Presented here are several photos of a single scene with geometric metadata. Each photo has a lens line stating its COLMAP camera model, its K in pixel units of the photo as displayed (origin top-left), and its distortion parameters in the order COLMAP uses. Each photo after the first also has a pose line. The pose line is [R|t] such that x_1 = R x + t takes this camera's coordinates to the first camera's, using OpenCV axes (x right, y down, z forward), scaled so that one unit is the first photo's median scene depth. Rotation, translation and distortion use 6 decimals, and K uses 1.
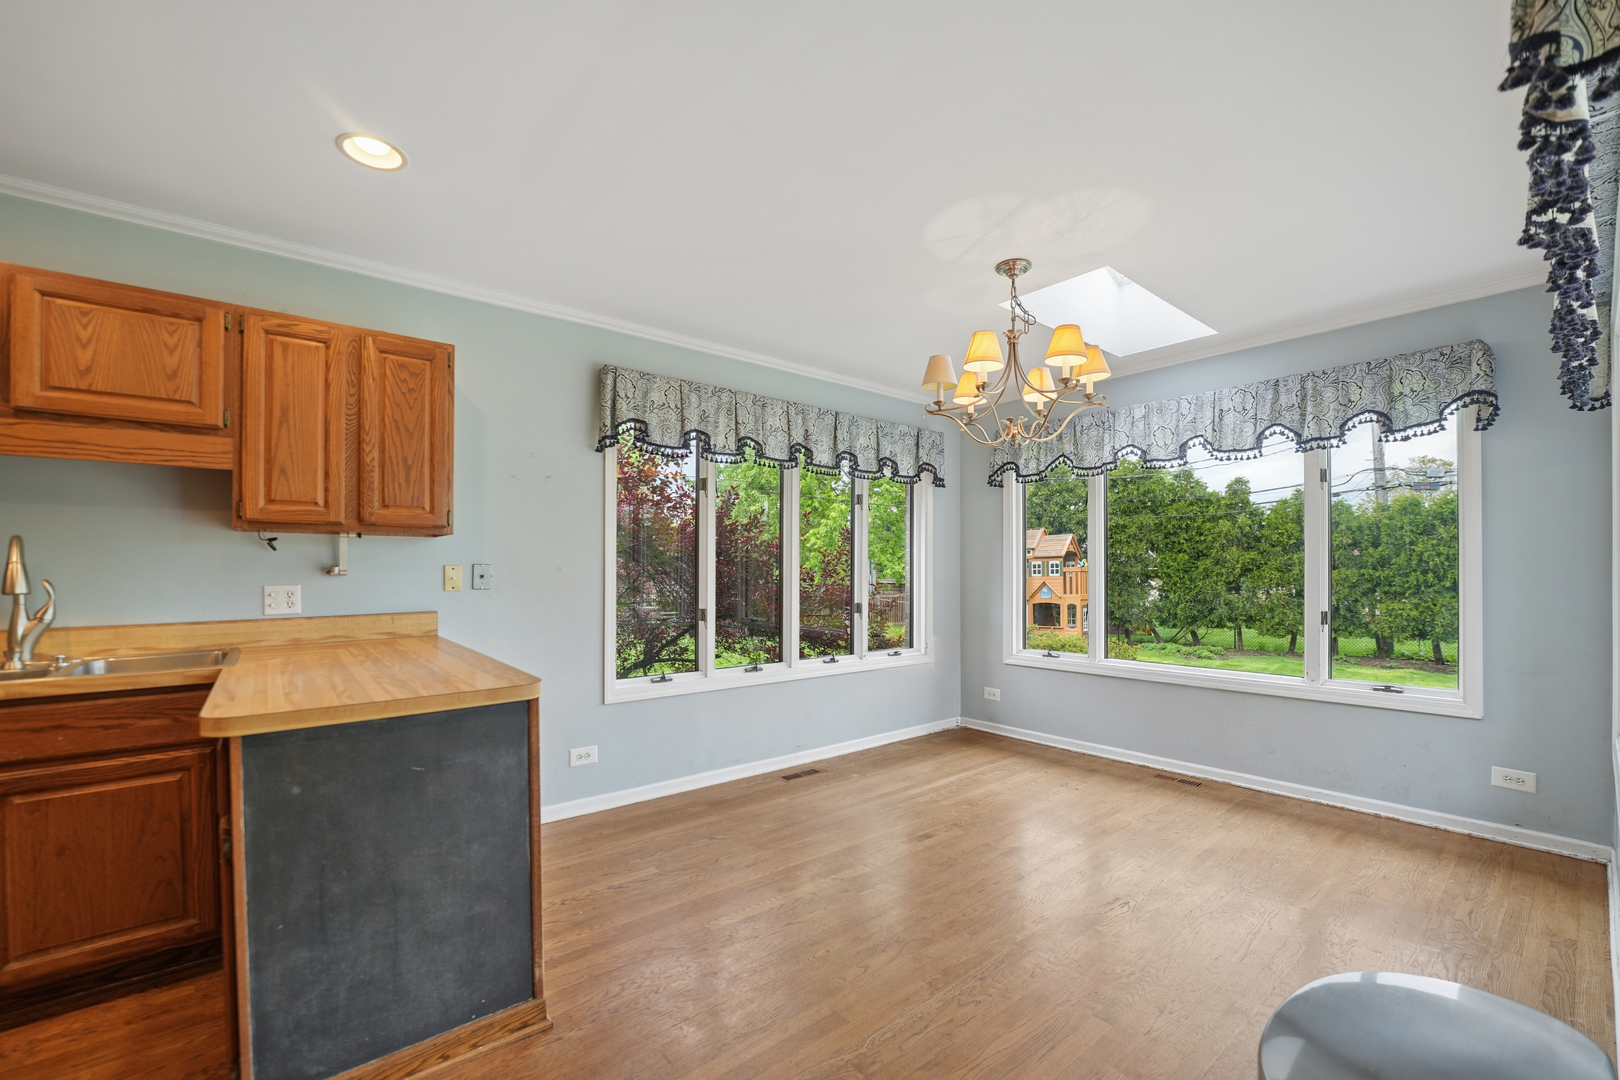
lens RADIAL K [[657.9, 0, 809.9], [0, 657.9, 562.0], [0, 0, 1]] dist [-0.032900, 0.006161]
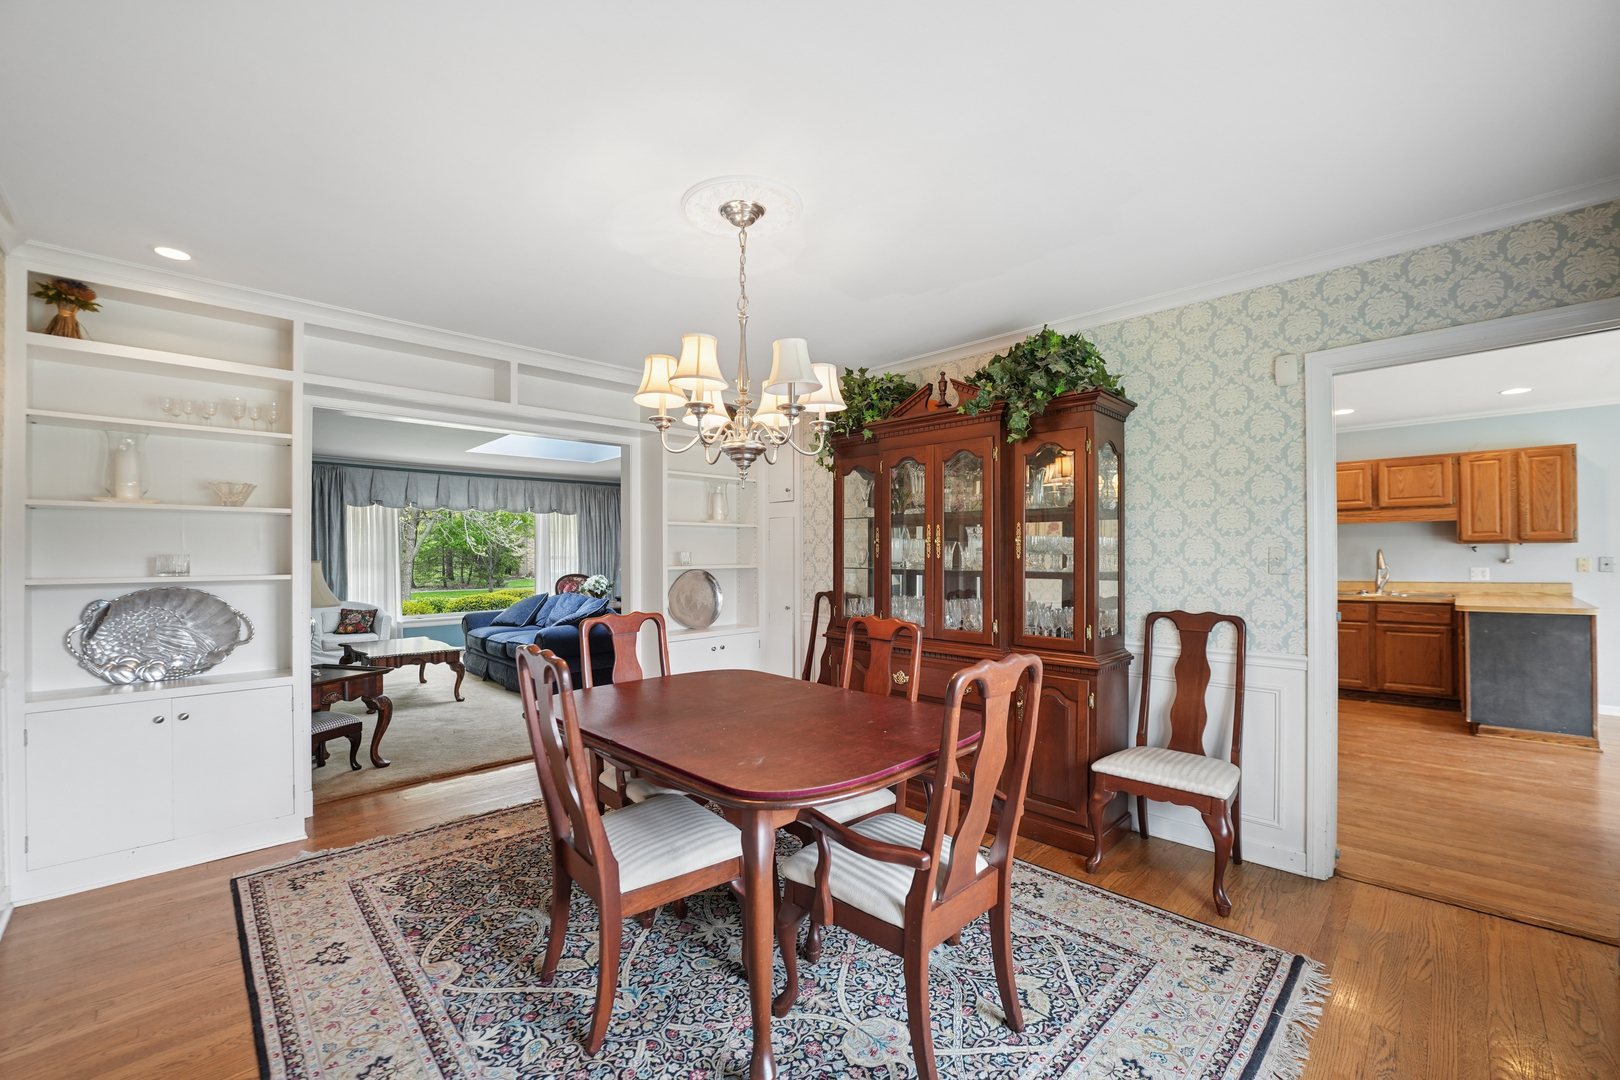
lens RADIAL K [[657.9, 0, 809.9], [0, 657.9, 562.0], [0, 0, 1]] dist [-0.032900, 0.006161]
pose [[0.083539, 0.008848, -0.996465, 1.188418], [0.022235, 0.999695, 0.010741, -0.057854], [0.996256, -0.023054, 0.083316, -1.487835]]
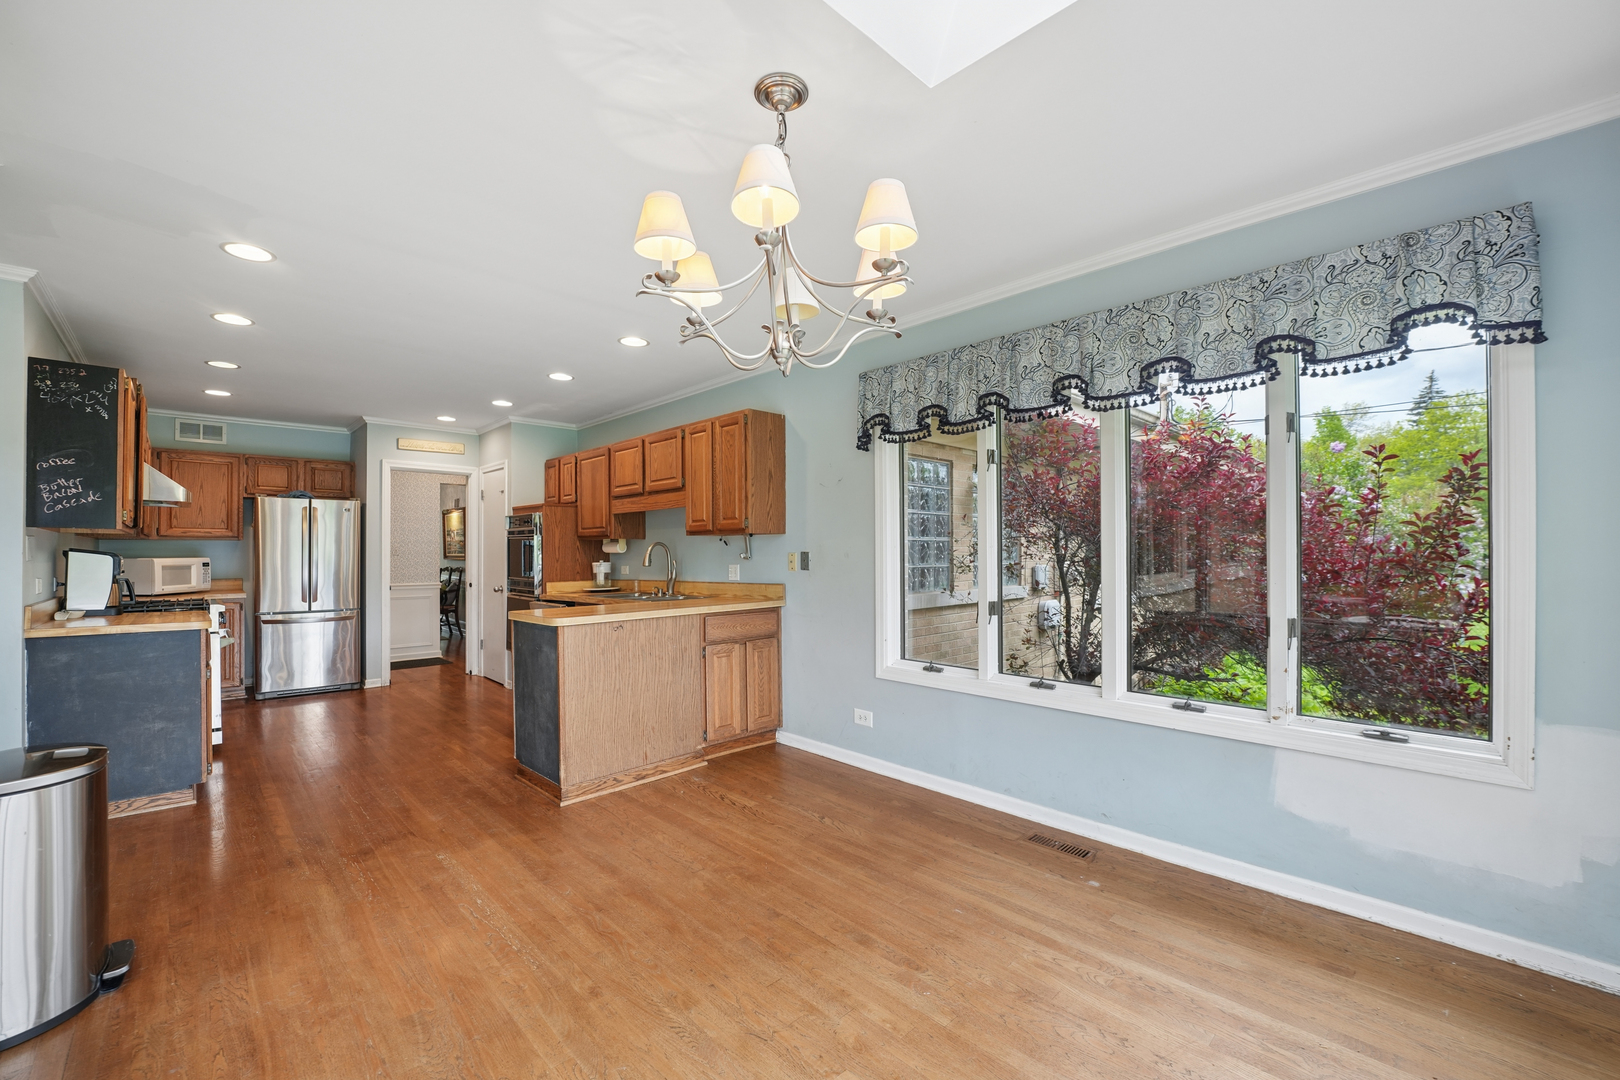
lens RADIAL K [[670.2, 0, 810.0], [0, 670.2, 540.0], [0, 0, 1]] dist [-0.024267, -0.000006]
pose [[0.081822, -0.008557, -0.996610, 1.073939], [0.025249, 0.999660, -0.006510, -0.014475], [0.996327, -0.024630, 0.082010, 1.065700]]
